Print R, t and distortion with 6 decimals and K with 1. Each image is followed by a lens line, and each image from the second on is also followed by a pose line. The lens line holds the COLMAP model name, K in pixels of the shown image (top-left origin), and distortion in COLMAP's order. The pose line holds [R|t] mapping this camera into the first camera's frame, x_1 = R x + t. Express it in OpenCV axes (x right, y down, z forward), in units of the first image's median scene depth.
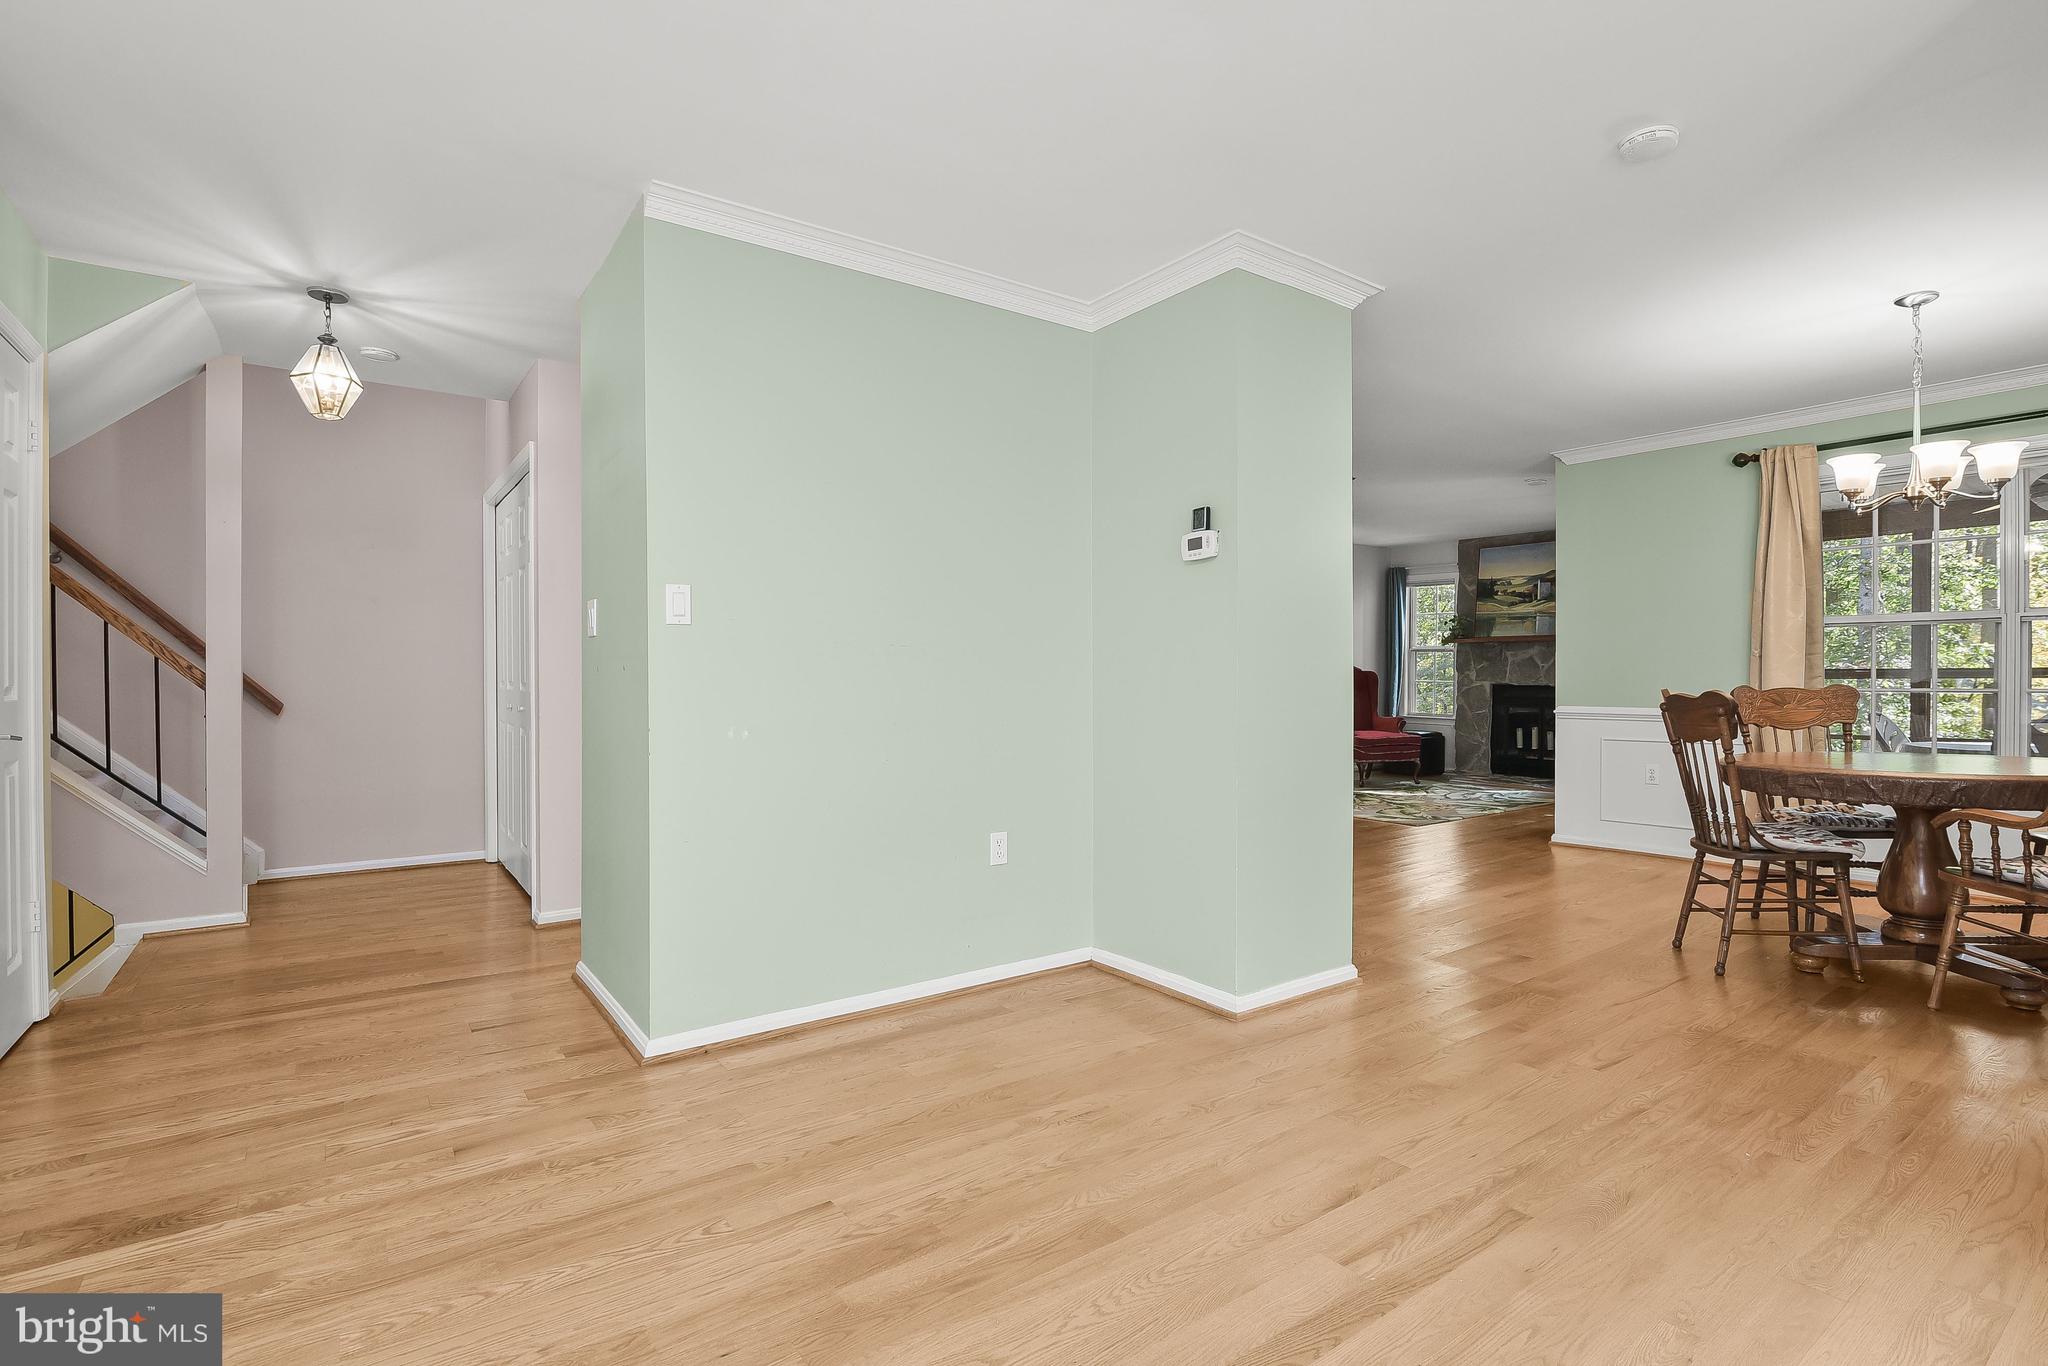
lens RADIAL K [[970.1, 0, 1026.9], [0, 970.1, 680.0], [0, 0, 1]] dist [-0.020247, 0.001990]
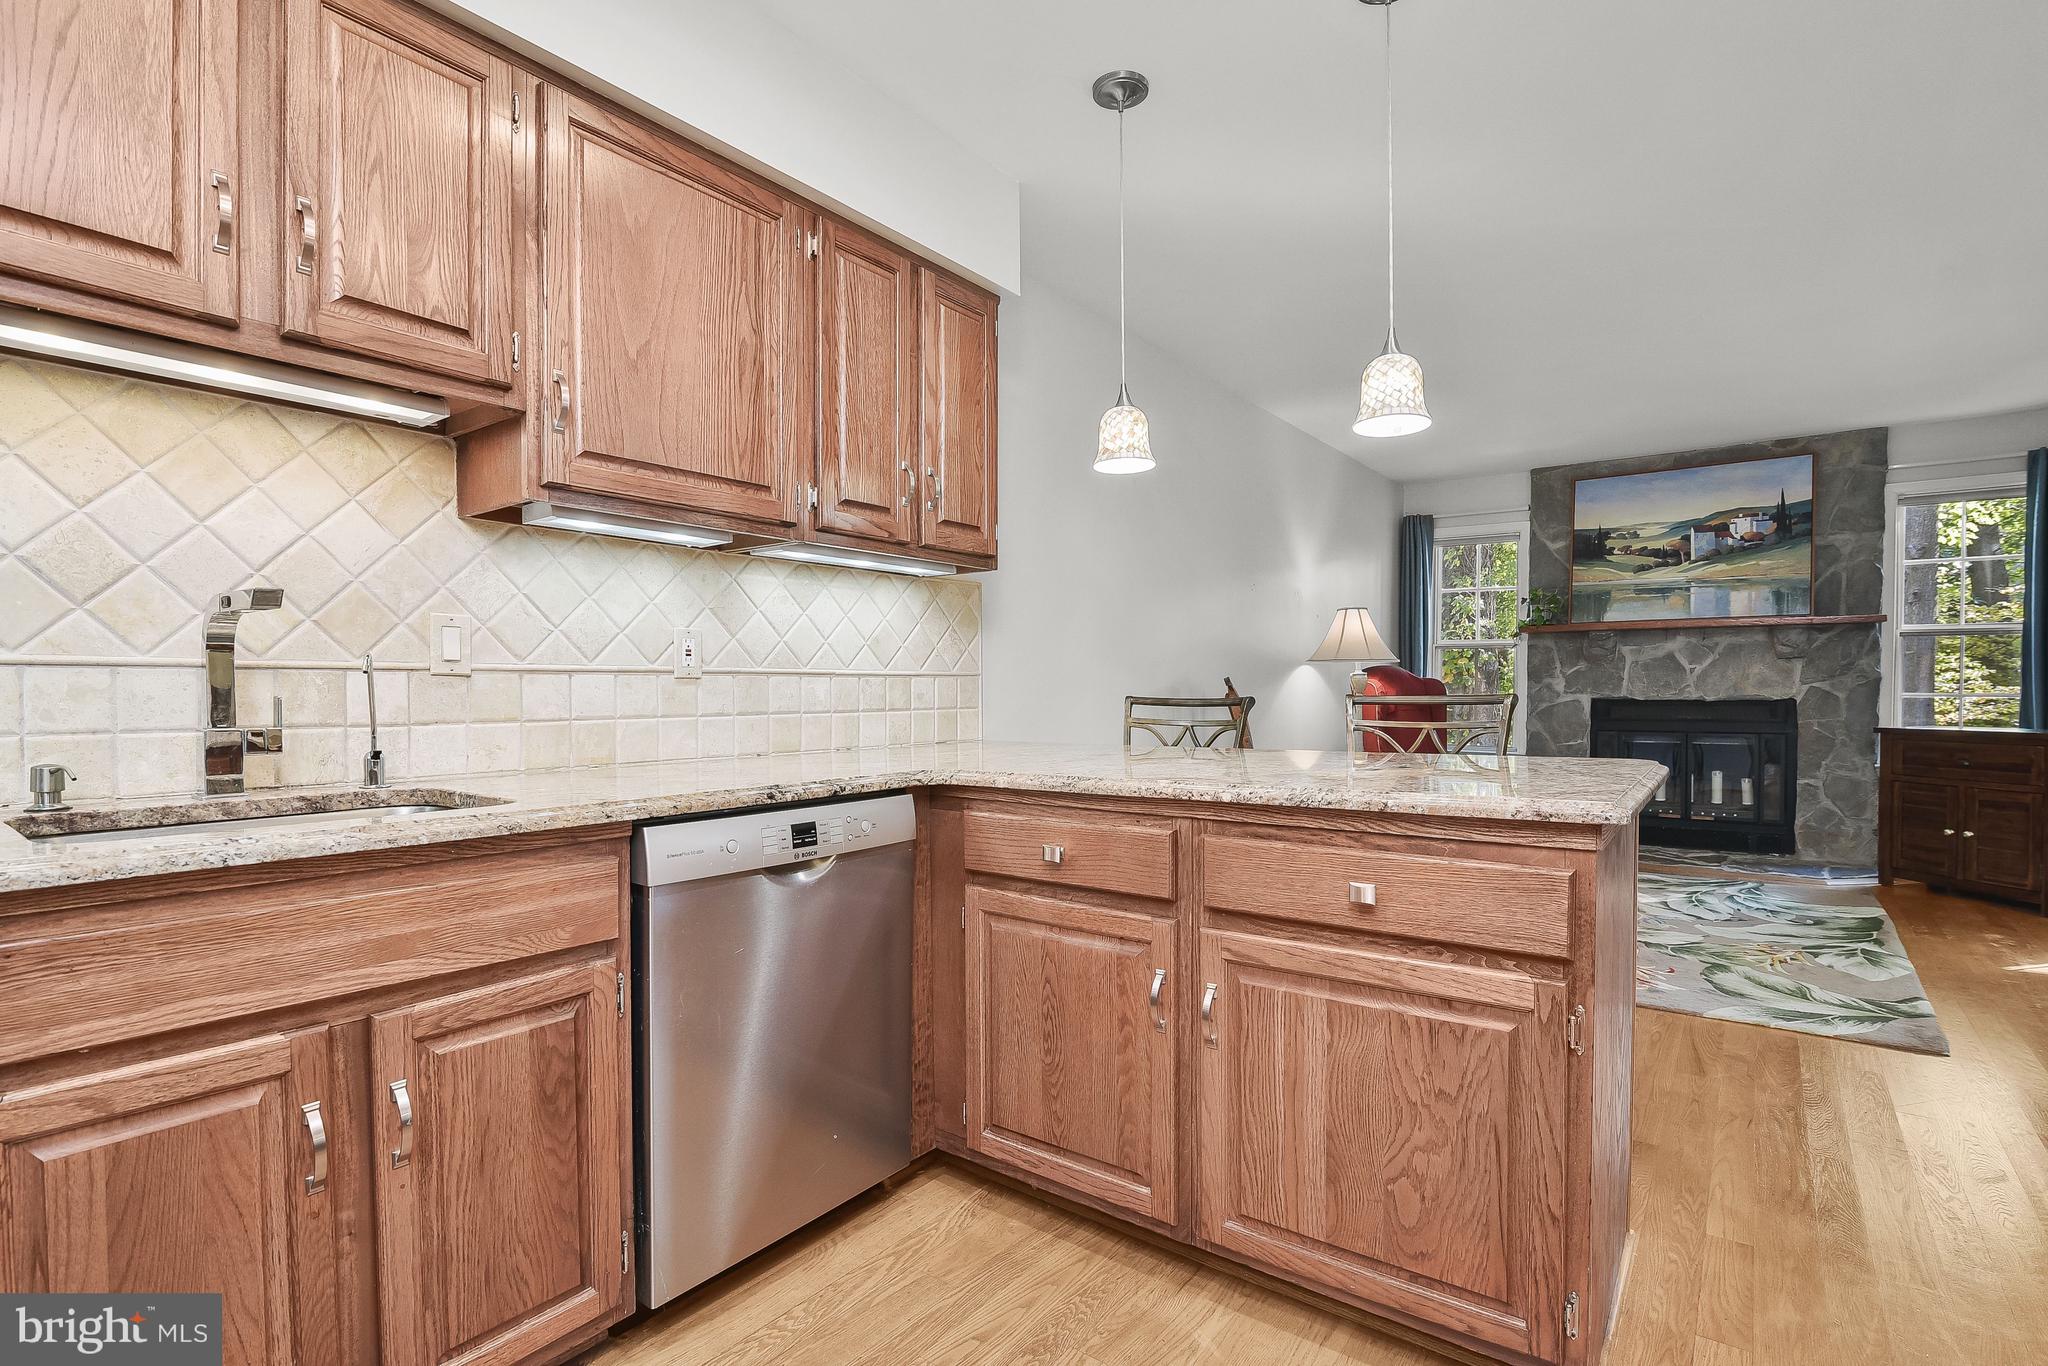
lens RADIAL K [[970.1, 0, 1024.3], [0, 970.1, 710.5], [0, 0, 1]] dist [-0.020247, 0.001990]
pose [[0.954437, -0.014516, 0.298059, -0.067069], [0.010412, 0.999828, 0.015352, -0.001580], [-0.298231, -0.011549, 0.954424, 0.600729]]
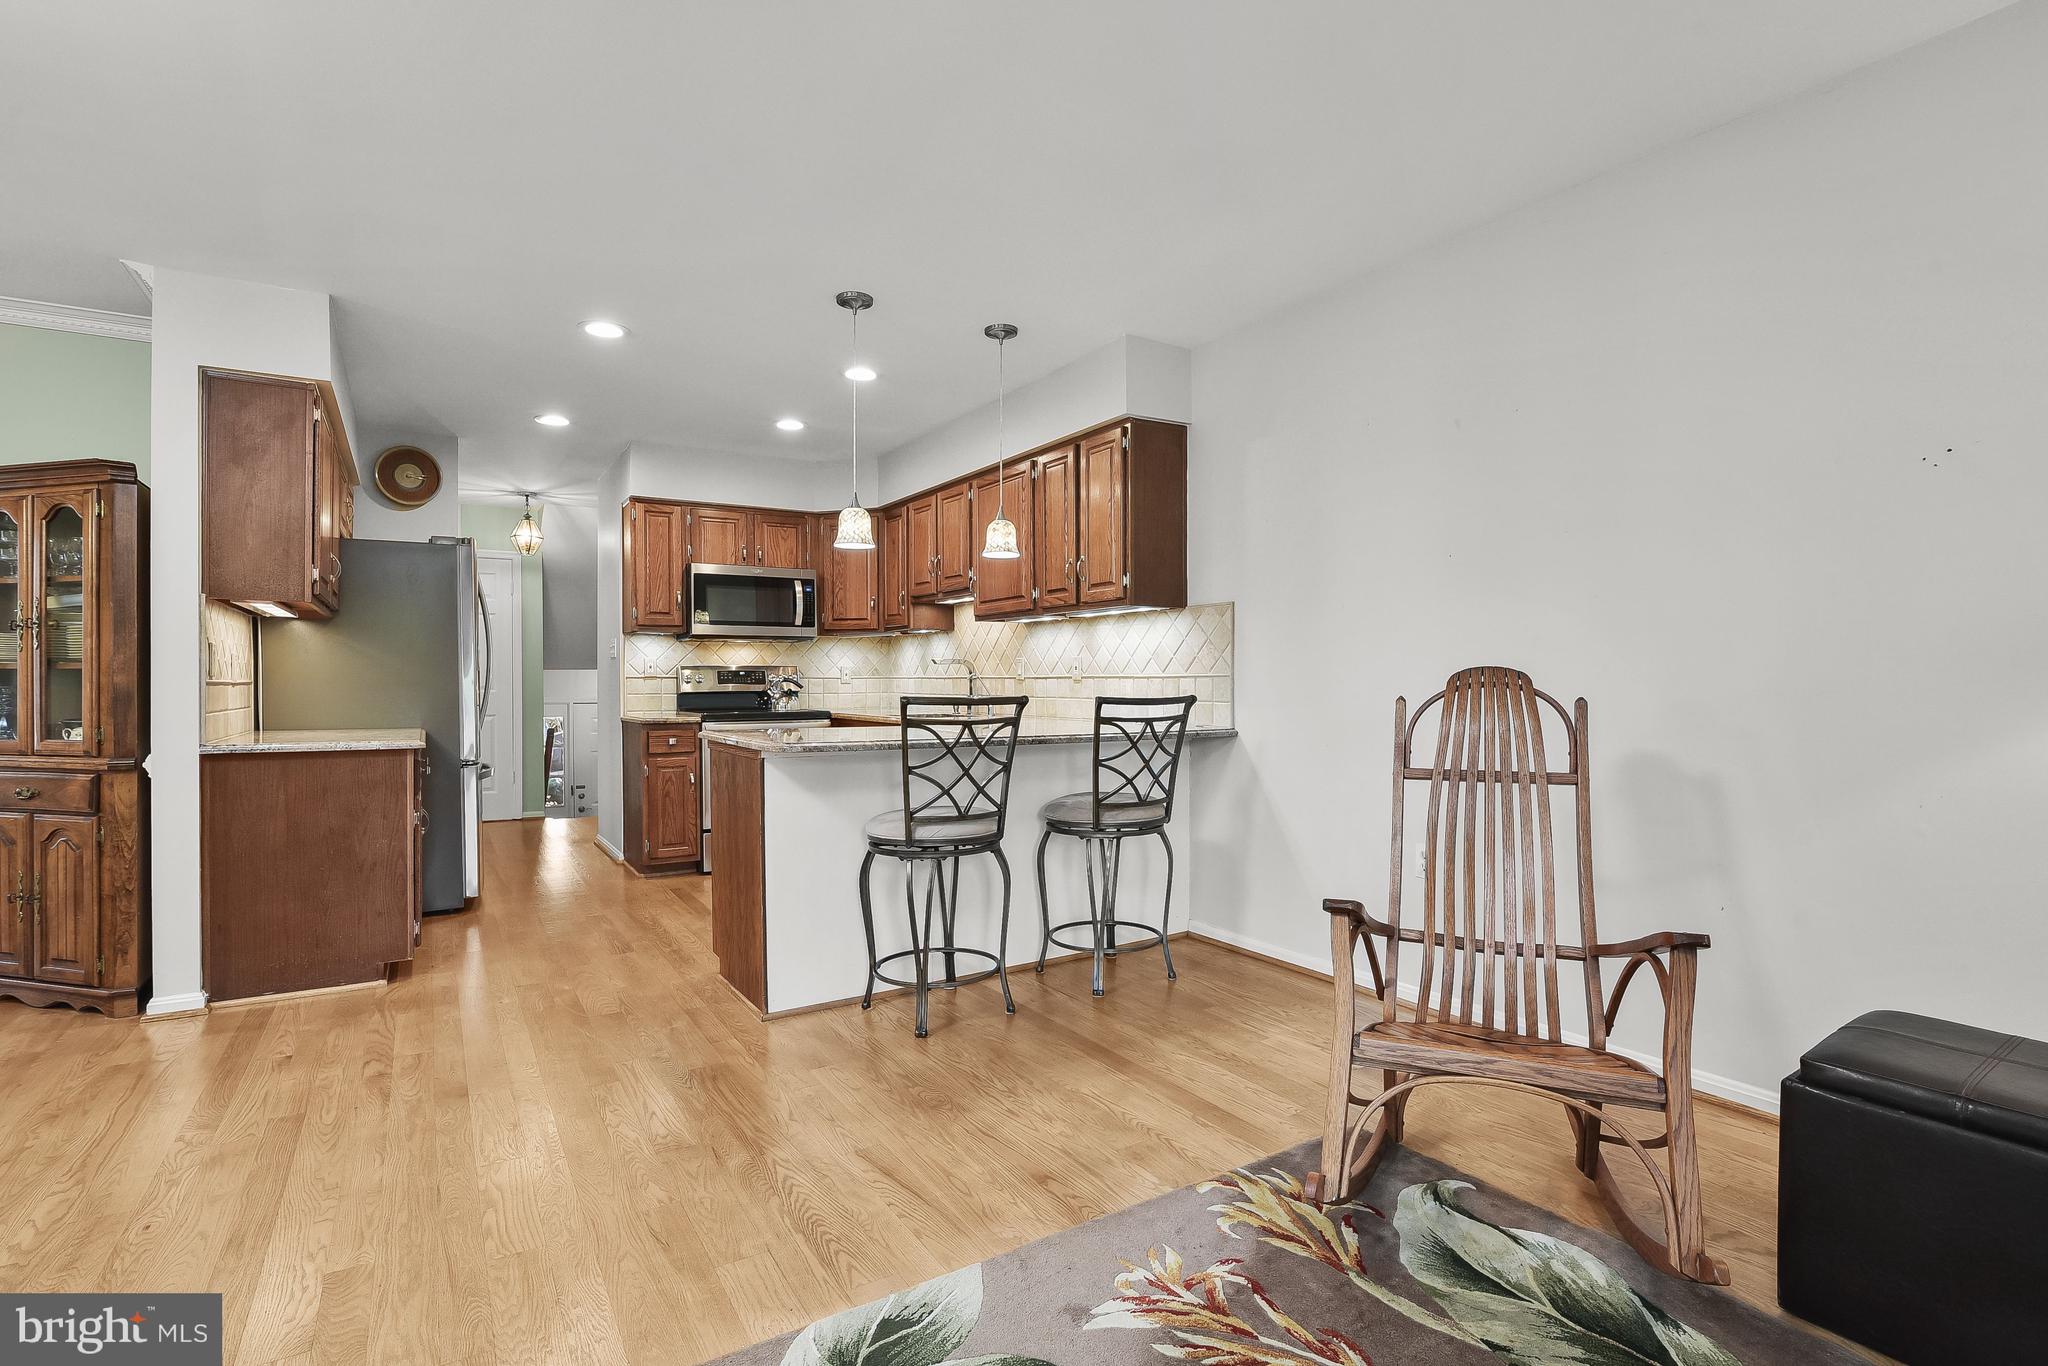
lens RADIAL K [[970.1, 0, 1021.7], [0, 970.1, 688.0], [0, 0, 1]] dist [-0.020247, 0.001990]
pose [[-0.065718, 0.005221, -0.997825, 0.502263], [-0.005729, 0.999968, 0.005610, -0.005844], [0.997822, 0.006085, -0.065686, 0.895306]]
